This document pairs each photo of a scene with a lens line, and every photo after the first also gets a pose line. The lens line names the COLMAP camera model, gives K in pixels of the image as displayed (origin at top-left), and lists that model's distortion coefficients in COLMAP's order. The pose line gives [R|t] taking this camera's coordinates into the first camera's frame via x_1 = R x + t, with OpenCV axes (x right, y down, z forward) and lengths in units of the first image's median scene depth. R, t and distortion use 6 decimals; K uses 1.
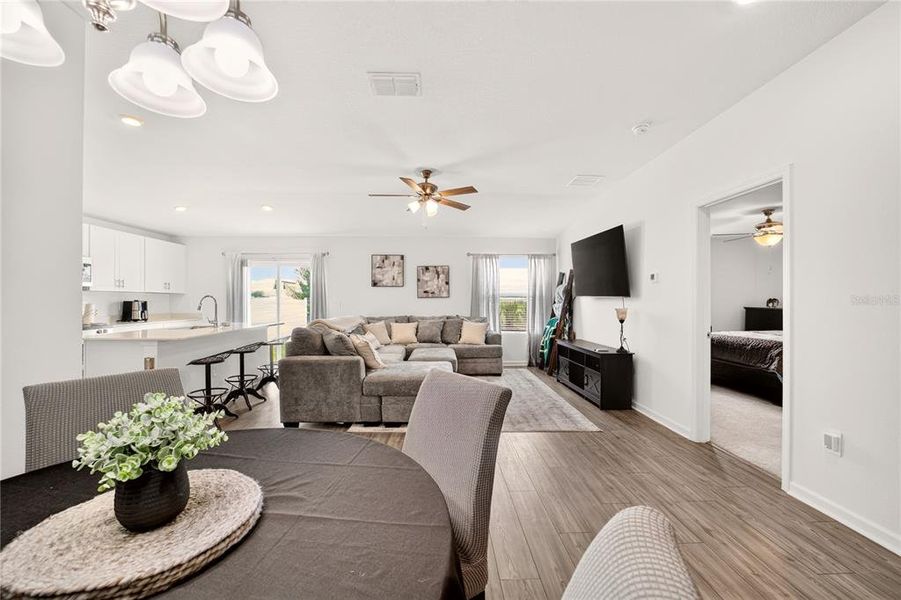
lens RADIAL K [[354.3, 0, 448.7], [0, 354.3, 307.7], [0, 0, 1]] dist [-0.027949, 0.003652]
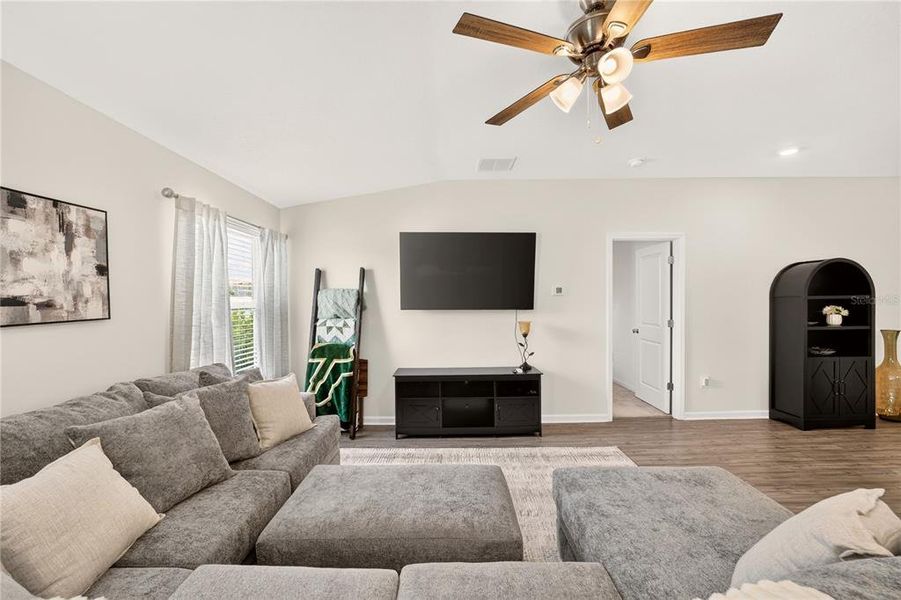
lens RADIAL K [[354.3, 0, 447.1], [0, 354.3, 303.1], [0, 0, 1]] dist [-0.027949, 0.003652]
pose [[0.028737, -0.009079, 0.999546, -0.296394], [0.031015, 0.999485, 0.008187, -0.039824], [-0.999106, 0.030766, 0.029004, 0.767093]]
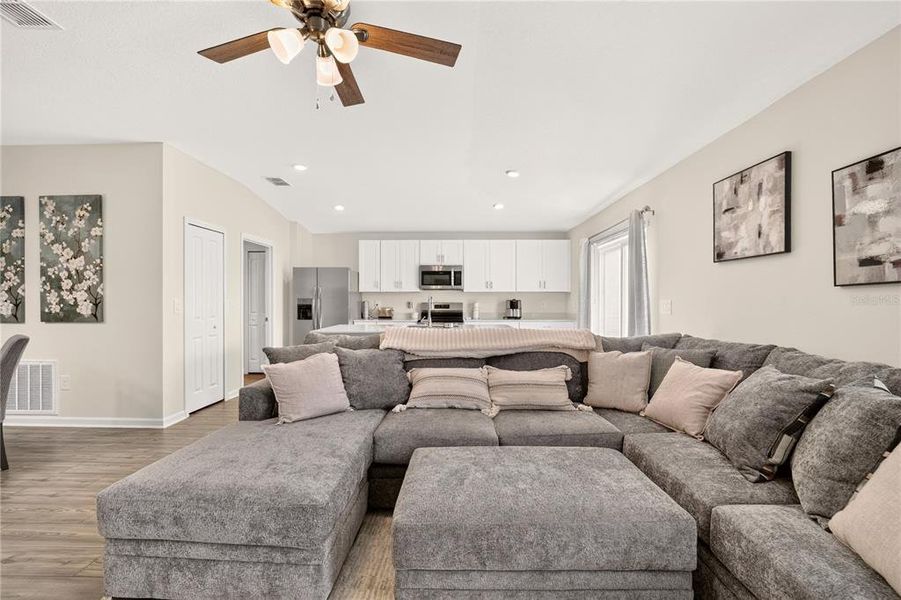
lens RADIAL K [[354.3, 0, 455.2], [0, 354.3, 301.0], [0, 0, 1]] dist [-0.027949, 0.003652]
pose [[-0.035728, 0.005137, -0.999348, 0.199221], [-0.016655, 0.999845, 0.005735, -0.015067], [0.999223, 0.016849, -0.035637, 0.773186]]
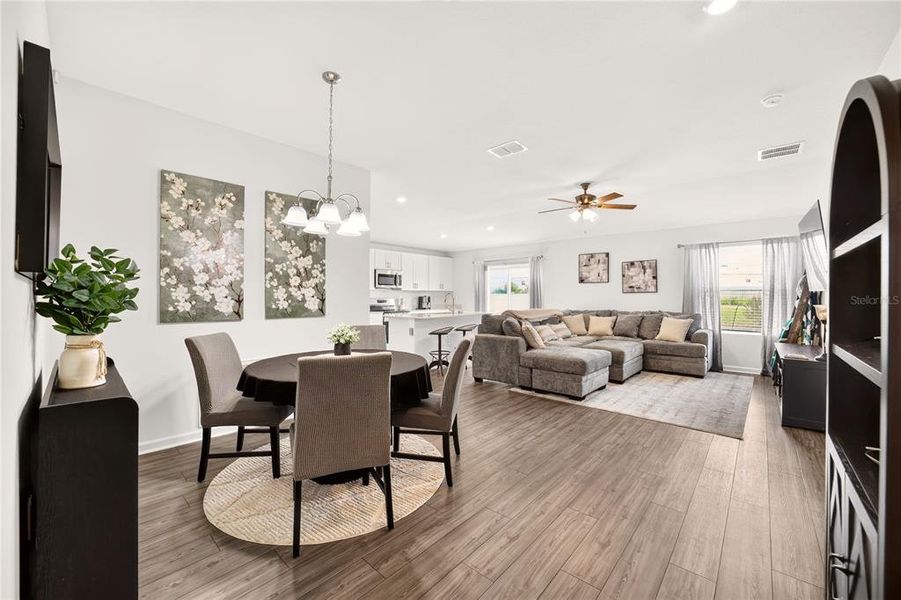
lens RADIAL K [[354.3, 0, 447.9], [0, 354.3, 303.7], [0, 0, 1]] dist [-0.027949, 0.003652]
pose [[0.724495, 0.012808, -0.689161, 0.267921], [-0.011336, 0.999914, 0.006667, 0.002272], [0.689186, 0.002982, 0.724578, -0.094605]]
